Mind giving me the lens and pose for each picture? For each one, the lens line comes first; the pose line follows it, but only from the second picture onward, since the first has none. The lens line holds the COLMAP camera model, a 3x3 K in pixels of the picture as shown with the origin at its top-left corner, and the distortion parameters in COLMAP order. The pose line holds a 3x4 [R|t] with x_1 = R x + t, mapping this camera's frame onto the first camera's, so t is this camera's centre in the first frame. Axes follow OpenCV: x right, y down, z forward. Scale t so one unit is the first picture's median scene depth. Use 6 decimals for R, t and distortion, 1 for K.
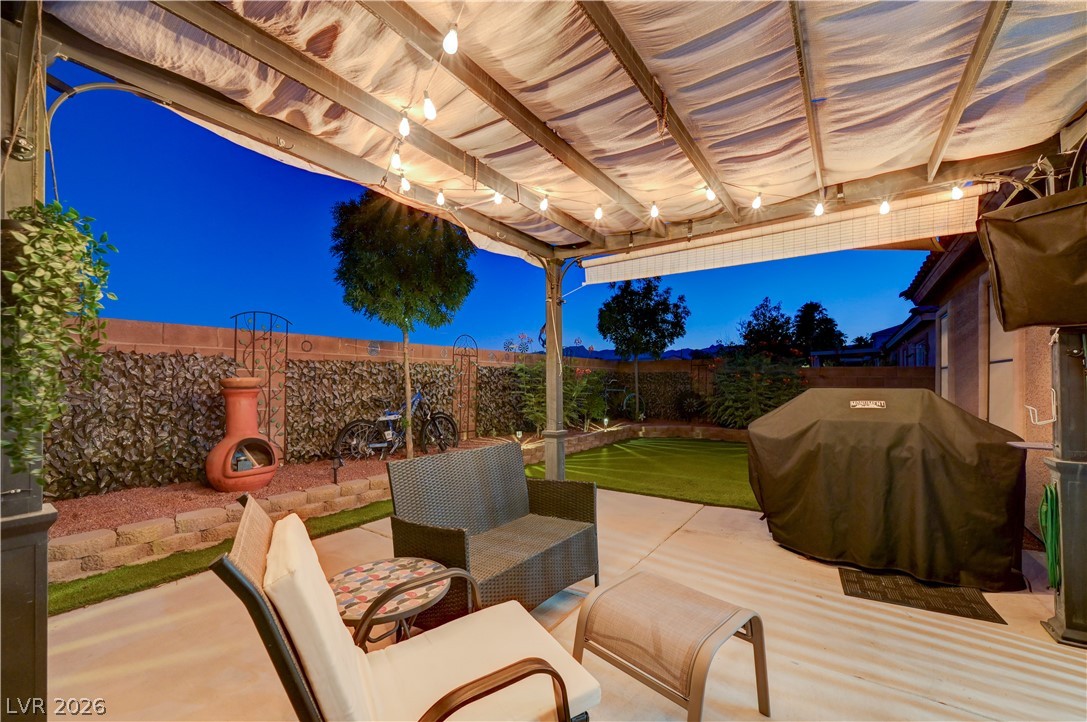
lens RADIAL K [[436.4, 0, 547.0], [0, 436.4, 374.8], [0, 0, 1]] dist [0.000774, 0.000064]
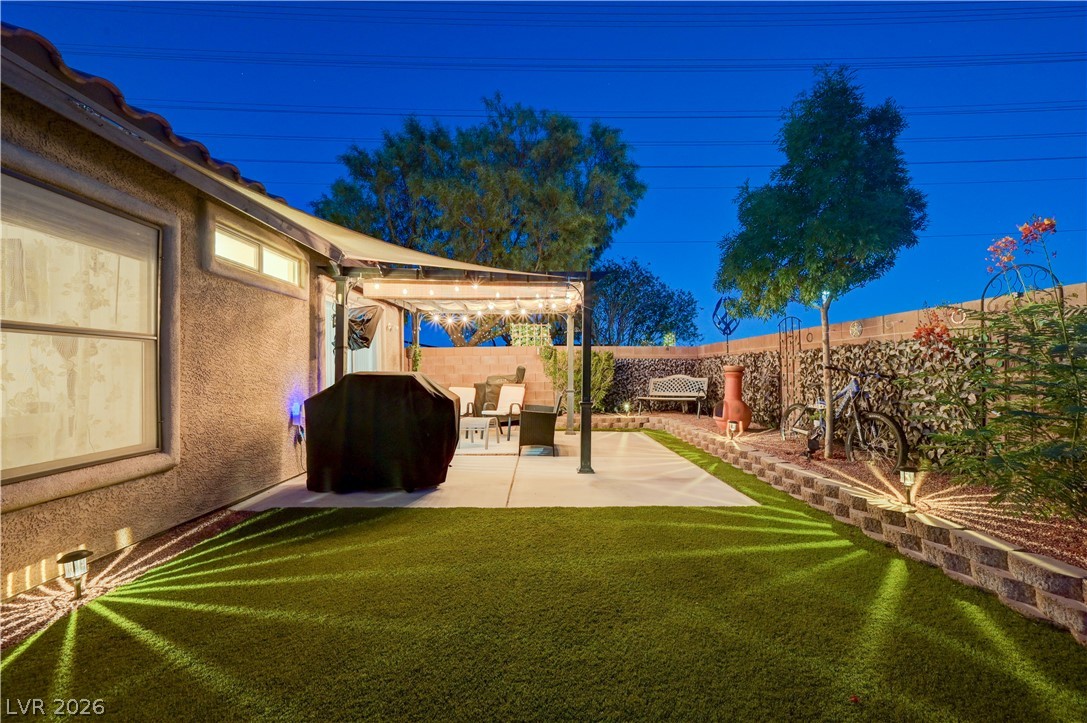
lens RADIAL K [[425.5, 0, 546.7], [0, 425.5, 366.1], [0, 0, 1]] dist [0.002027, 0.000328]
pose [[-0.814073, -0.005197, -0.580739, 0.674065], [0.009209, 0.999719, -0.021855, 0.029539], [0.580689, -0.023140, -0.813797, 1.497248]]
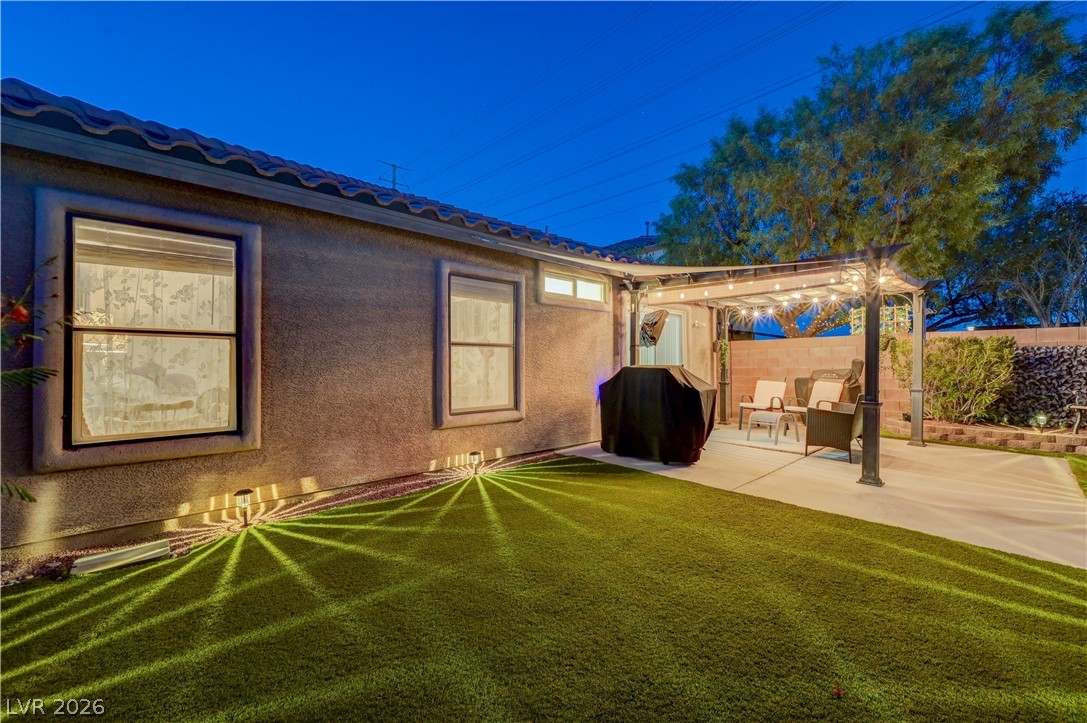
lens RADIAL K [[430.9, 0, 548.1], [0, 430.9, 362.4], [0, 0, 1]] dist [0.000258, 0.000336]
pose [[-0.975702, -0.000767, 0.219100, 0.457913], [-0.004055, 0.999886, -0.014558, 0.029022], [-0.219064, -0.015092, -0.975594, 1.721437]]
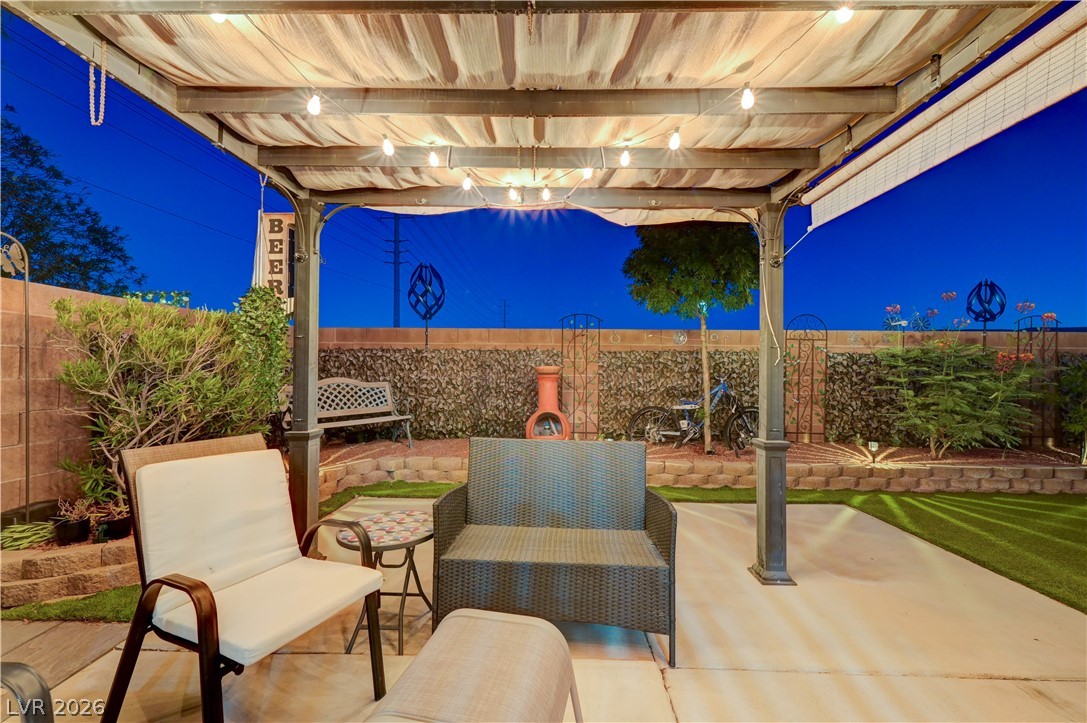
lens RADIAL K [[430.9, 0, 548.1], [0, 430.9, 362.4], [0, 0, 1]] dist [0.000258, 0.000336]
pose [[0.555415, -0.004741, -0.831560, 0.298343], [0.002638, 0.999989, -0.003940, 0.000233], [0.831569, -0.000005, 0.555422, 0.212863]]
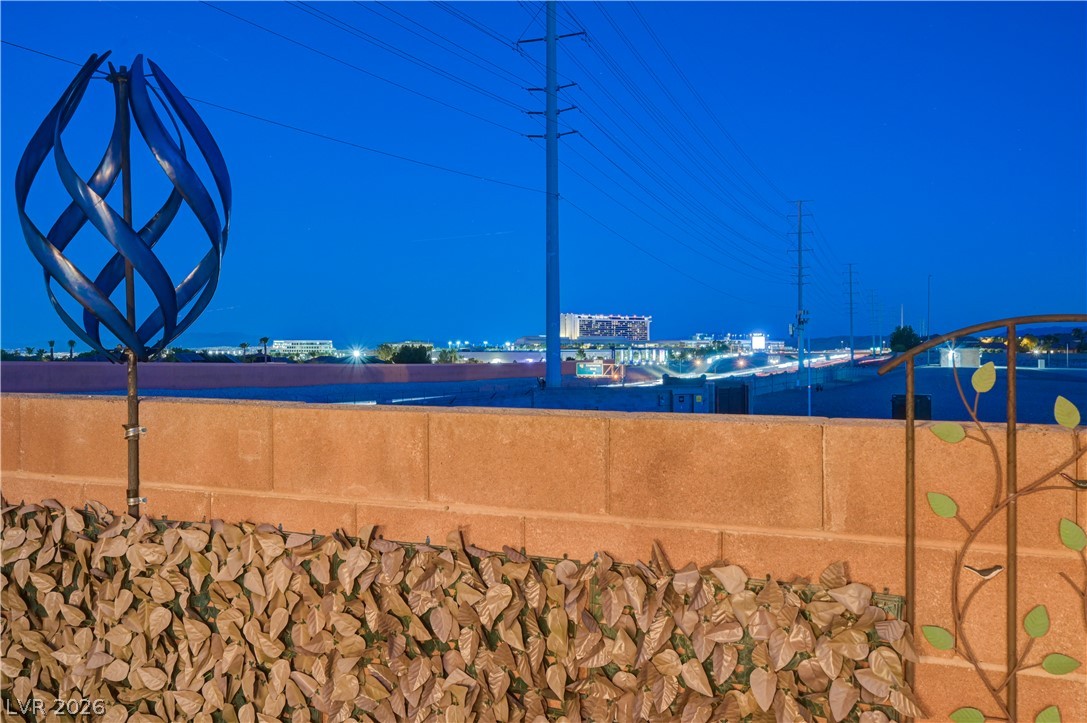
lens RADIAL K [[942.8, 0, 543.5], [0, 942.8, 361.5], [0, 0, 1]] dist [-0.008948, -0.002940]
pose [[0.218444, 0.010456, -0.975793, -0.330000], [0.011460, 0.999846, 0.013280, -0.121465], [0.975782, -0.014084, 0.218290, 0.676916]]
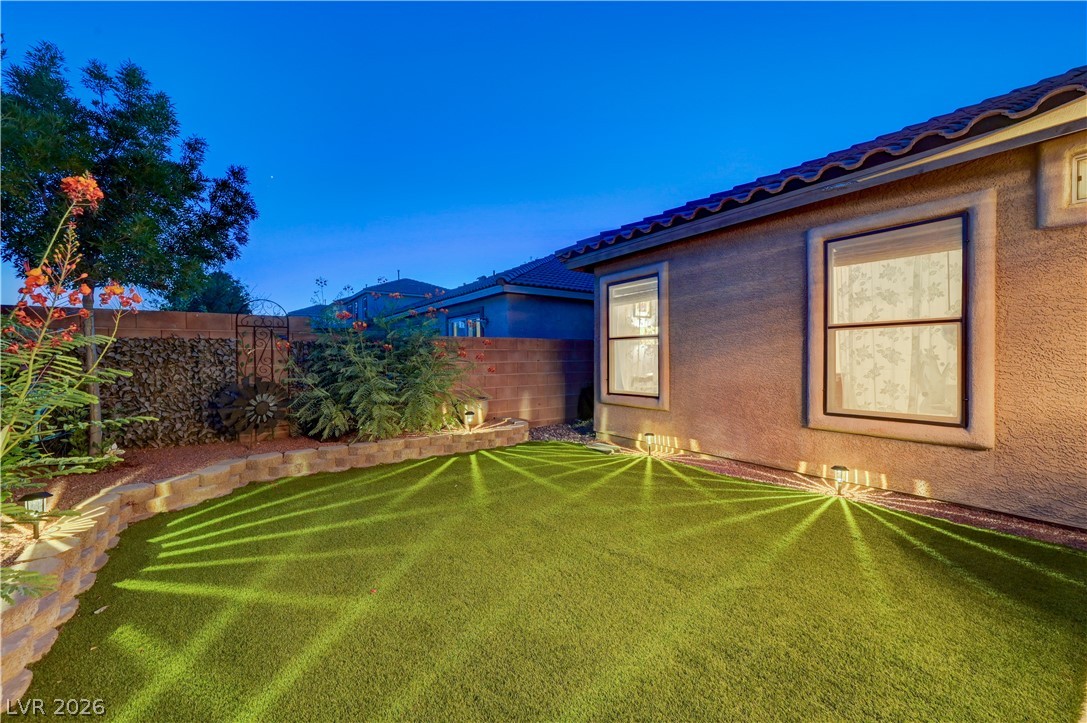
lens RADIAL K [[434.7, 0, 545.7], [0, 434.7, 362.8], [0, 0, 1]] dist [0.000241, -0.000103]
pose [[0.336923, -0.020119, 0.941317, -0.022388], [0.001560, 0.999782, 0.020810, 0.021519], [-0.941531, -0.005543, 0.336881, 1.068064]]
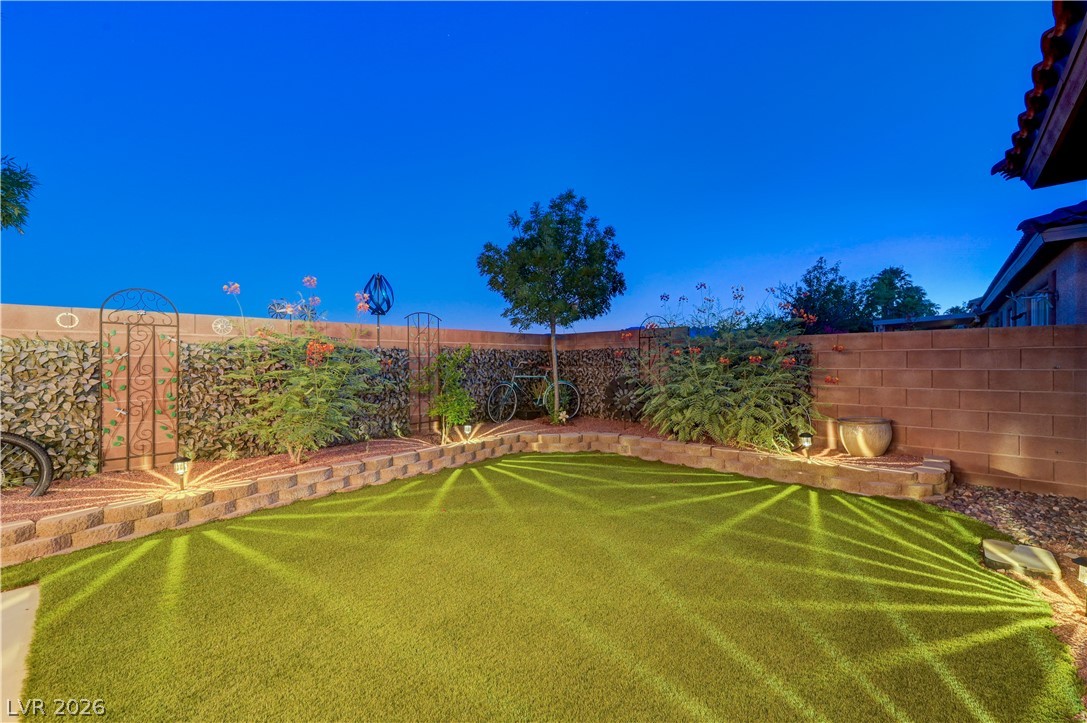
lens RADIAL K [[430.9, 0, 548.1], [0, 430.9, 362.4], [0, 0, 1]] dist [0.000258, 0.000336]
pose [[0.990353, -0.014861, -0.137767, 0.592529], [0.016656, 0.999791, 0.011890, 0.011340], [0.137562, -0.014070, 0.990393, 0.706793]]
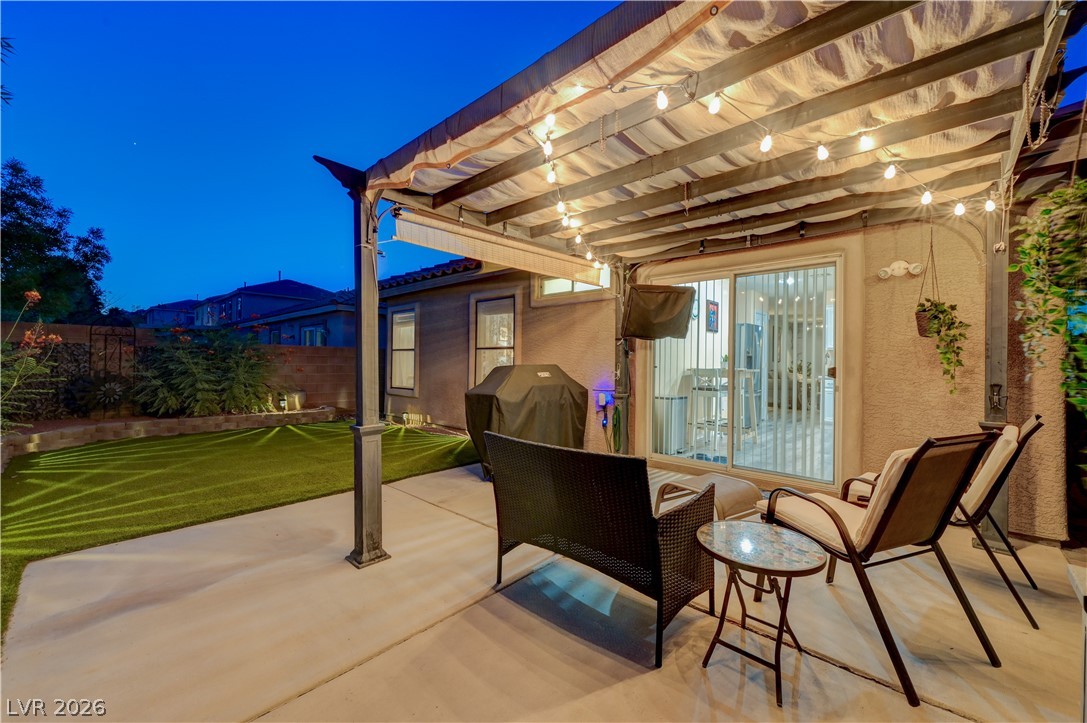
lens RADIAL K [[434.3, 0, 545.4], [0, 434.3, 360.4], [0, 0, 1]] dist [-0.000203, 0.000044]
pose [[0.141844, 0.002066, 0.989887, -0.486267], [-0.020697, 0.999785, 0.000880, 0.008095], [-0.989673, -0.020613, 0.141857, 0.438614]]
